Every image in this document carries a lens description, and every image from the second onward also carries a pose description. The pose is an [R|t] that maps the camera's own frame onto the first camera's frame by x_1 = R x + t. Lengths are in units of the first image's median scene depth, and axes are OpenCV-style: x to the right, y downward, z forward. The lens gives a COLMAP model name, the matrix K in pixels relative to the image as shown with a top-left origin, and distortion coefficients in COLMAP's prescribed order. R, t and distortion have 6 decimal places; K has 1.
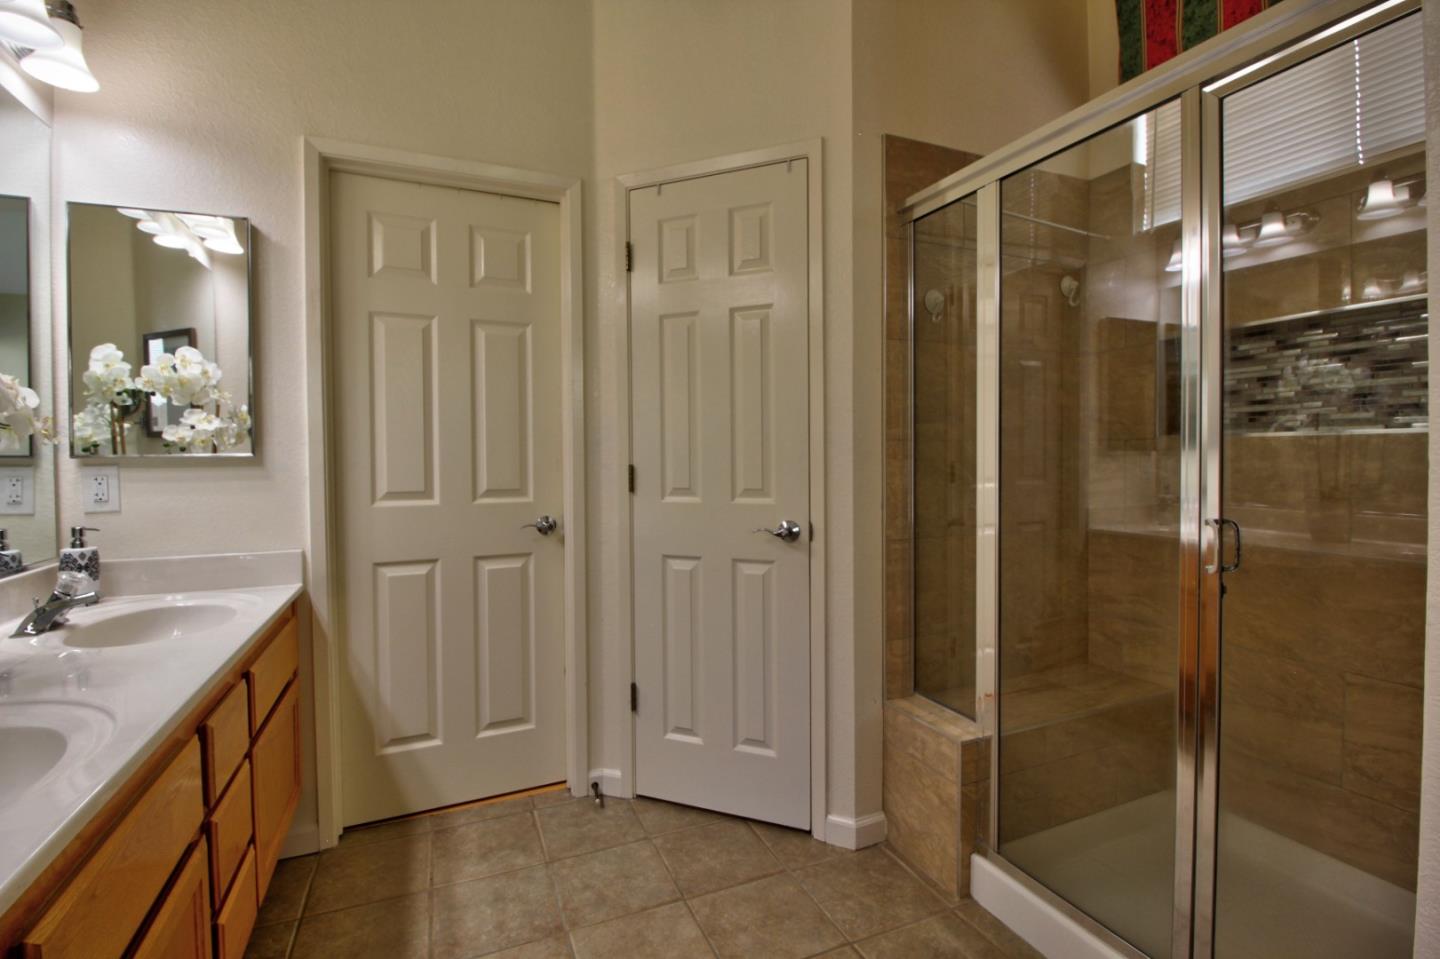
lens RADIAL K [[667.0, 0, 716.6], [0, 667.0, 472.0], [0, 0, 1]] dist [-0.005517, -0.009557]
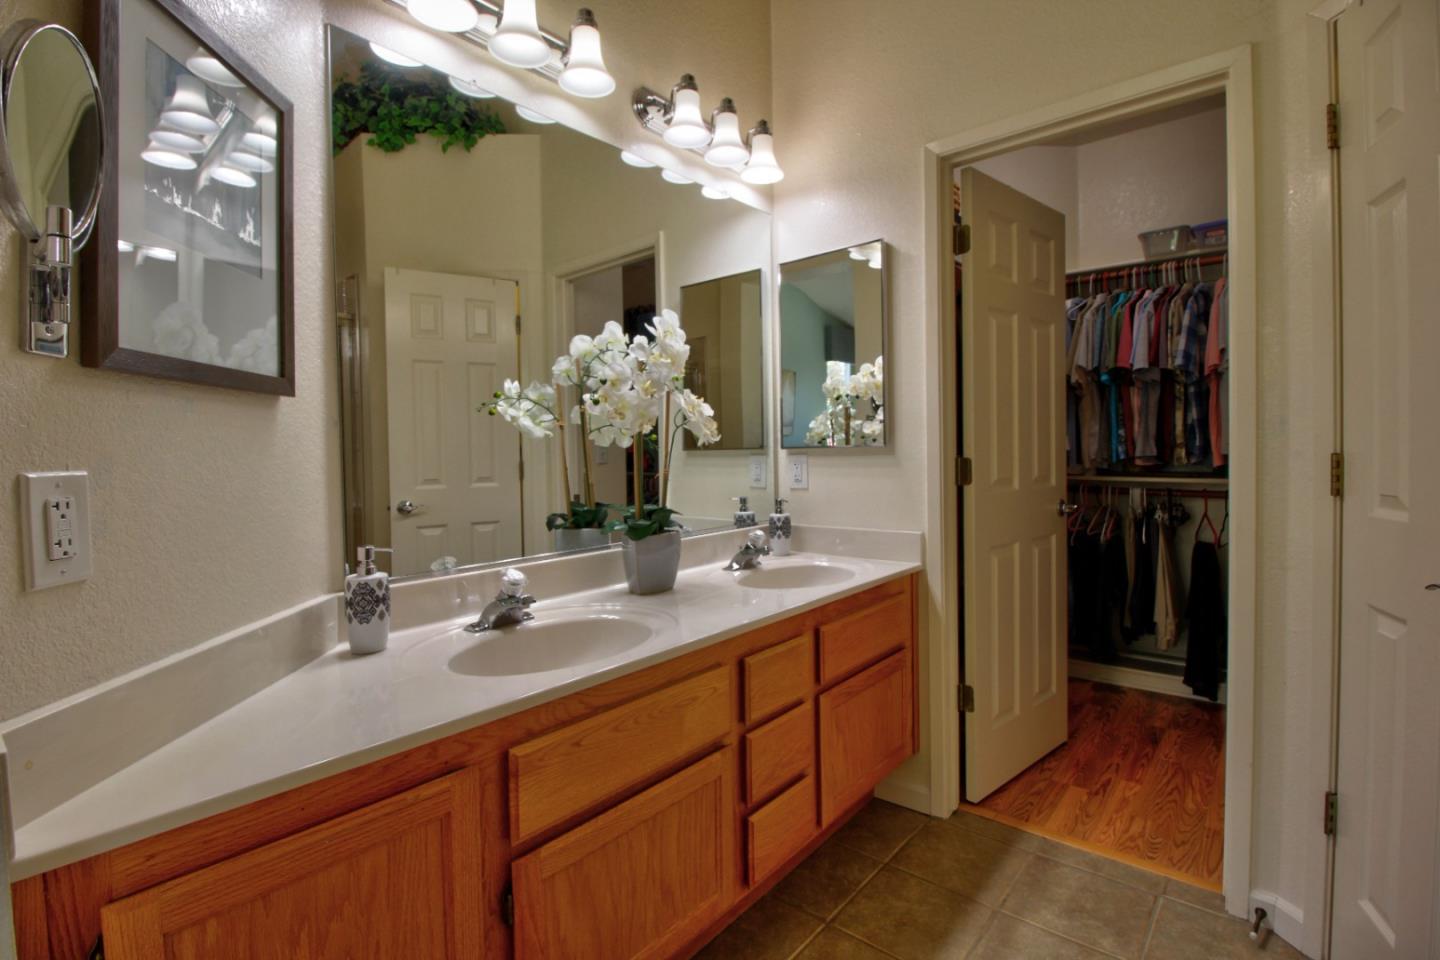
lens RADIAL K [[667.0, 0, 715.6], [0, 667.0, 470.3], [0, 0, 1]] dist [-0.005517, -0.009557]
pose [[0.445133, 0.020556, -0.895228, 0.213697], [-0.006242, 0.999783, 0.019853, -0.002977], [0.895443, -0.003250, 0.445165, 0.236998]]
